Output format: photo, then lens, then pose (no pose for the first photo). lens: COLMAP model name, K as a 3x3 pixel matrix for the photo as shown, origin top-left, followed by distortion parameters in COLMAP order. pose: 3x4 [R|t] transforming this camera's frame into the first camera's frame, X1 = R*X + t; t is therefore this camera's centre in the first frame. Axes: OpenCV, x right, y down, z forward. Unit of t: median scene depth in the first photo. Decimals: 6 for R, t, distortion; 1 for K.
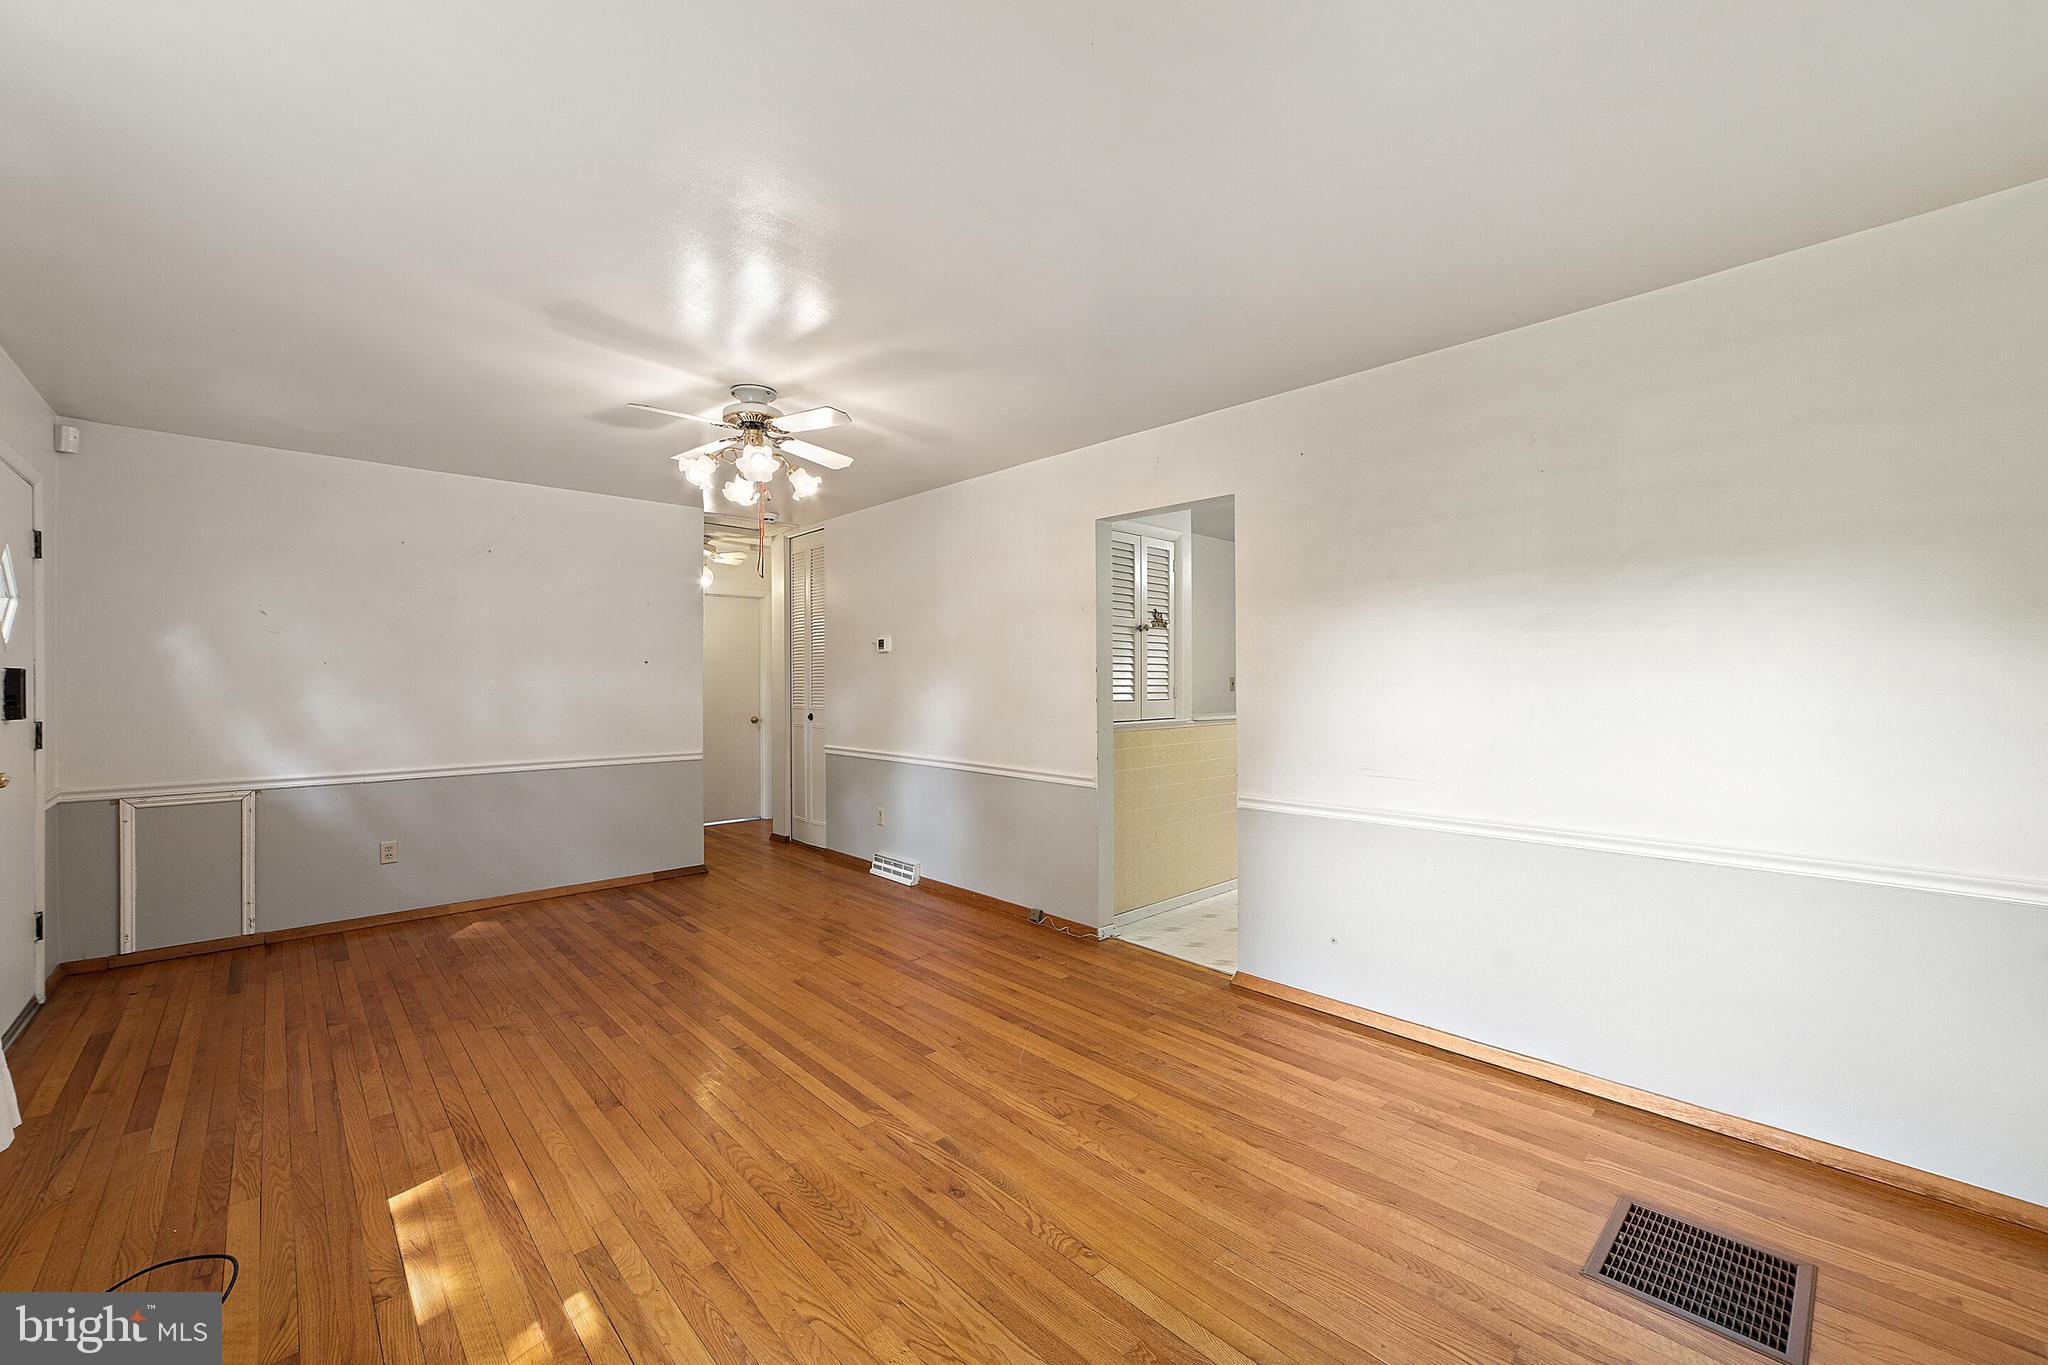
lens RADIAL K [[802.7, 0, 1008.2], [0, 802.7, 693.0], [0, 0, 1]] dist [-0.010020, 0.003235]
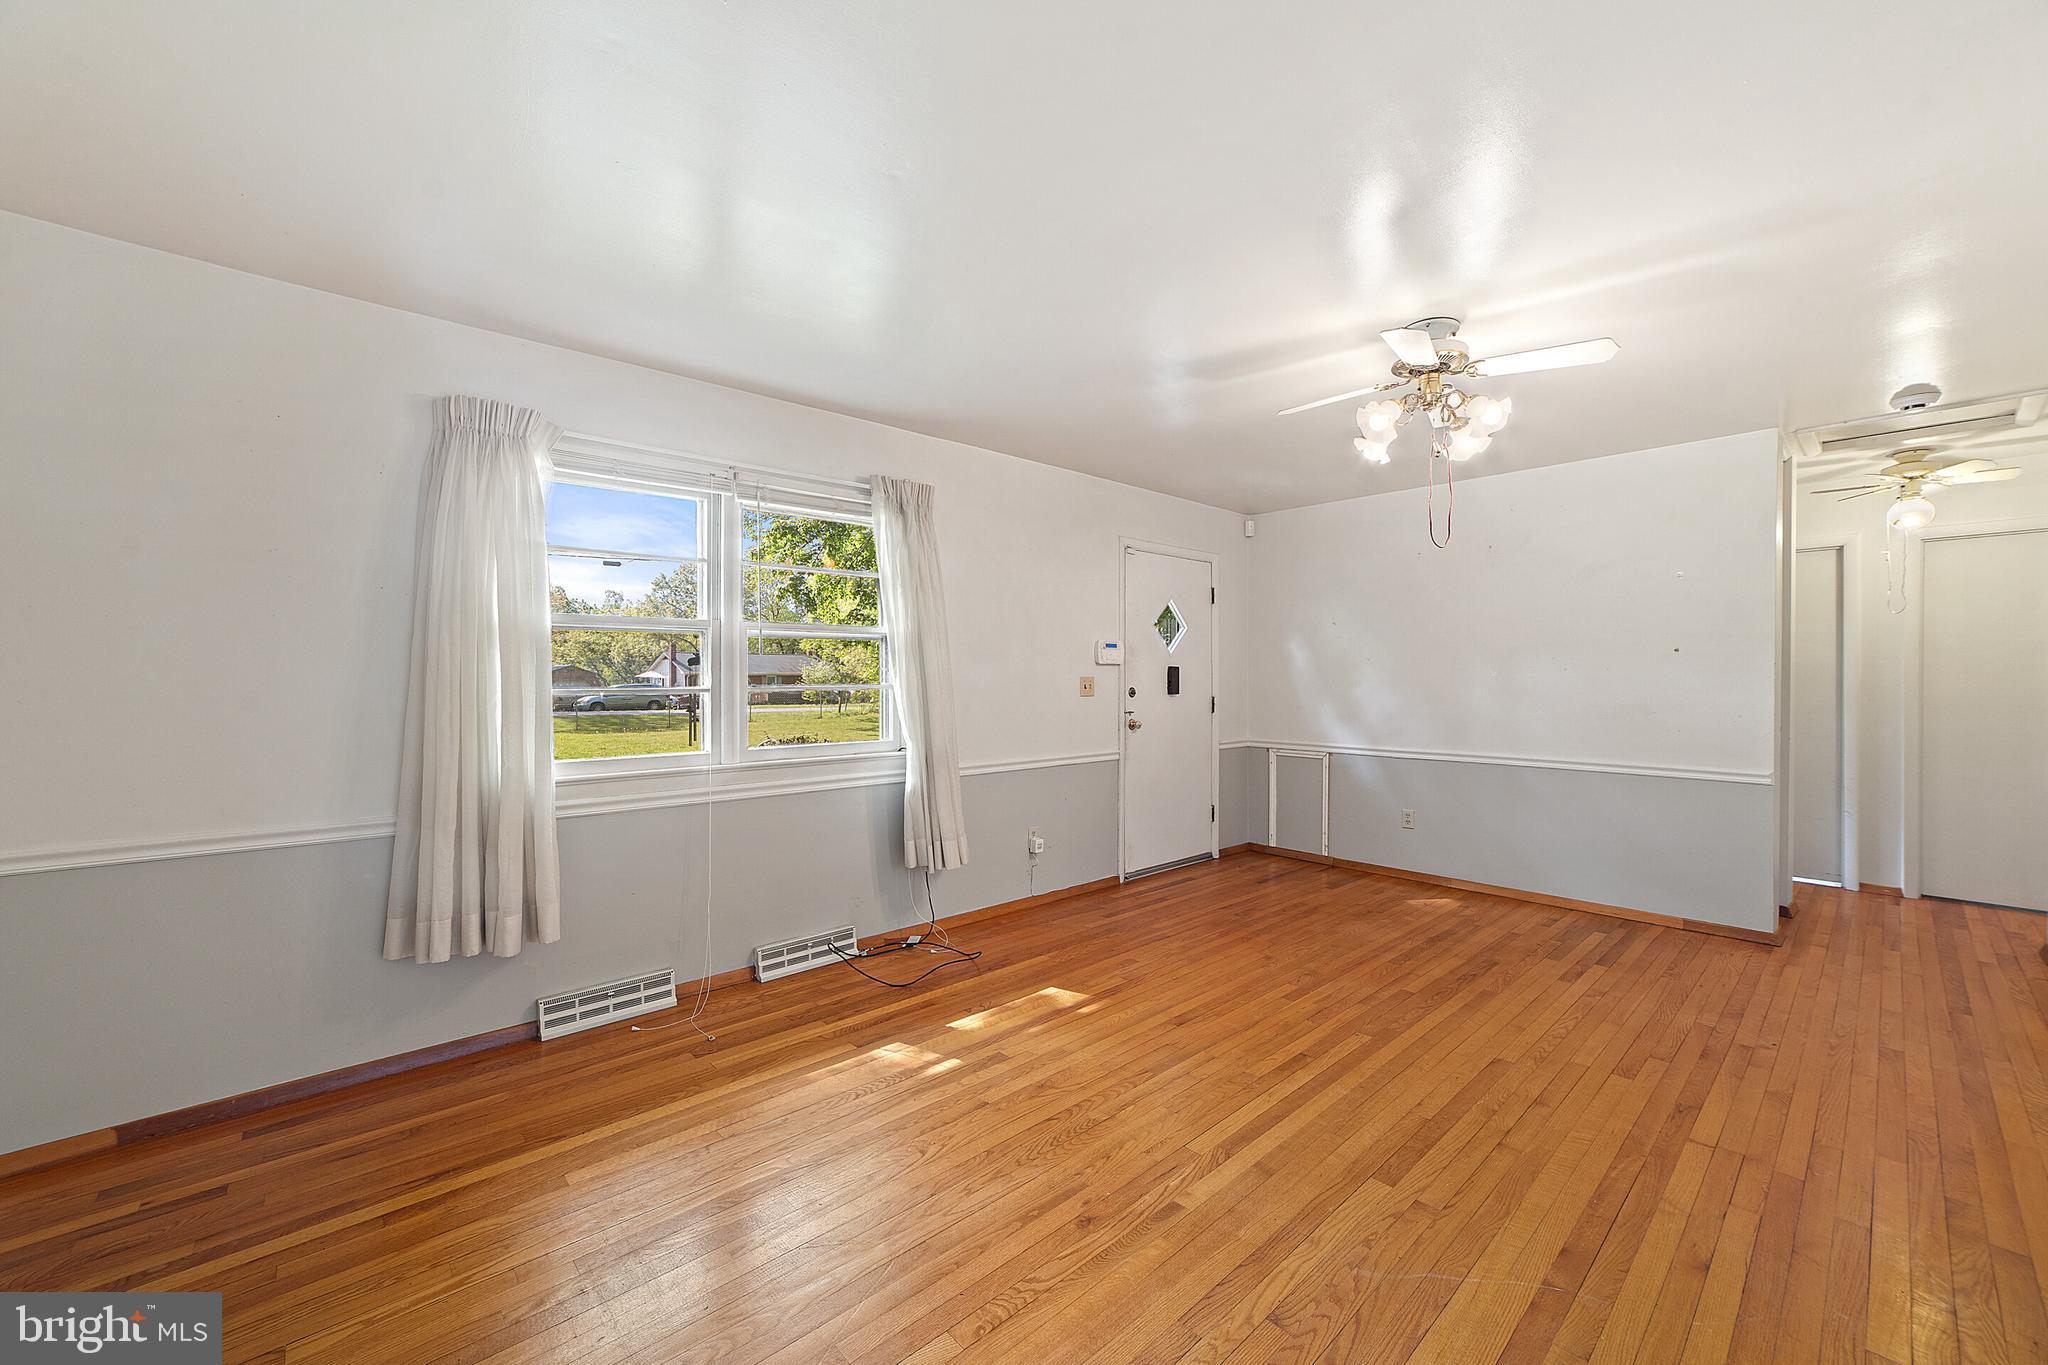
lens RADIAL K [[802.7, 0, 1027.1], [0, 802.7, 685.0], [0, 0, 1]] dist [-0.010020, 0.003235]
pose [[-0.002826, 0.009803, -0.999948, 0.552766], [-0.014103, 0.999852, 0.009842, -0.000739], [0.999897, 0.014130, -0.002687, 0.604429]]
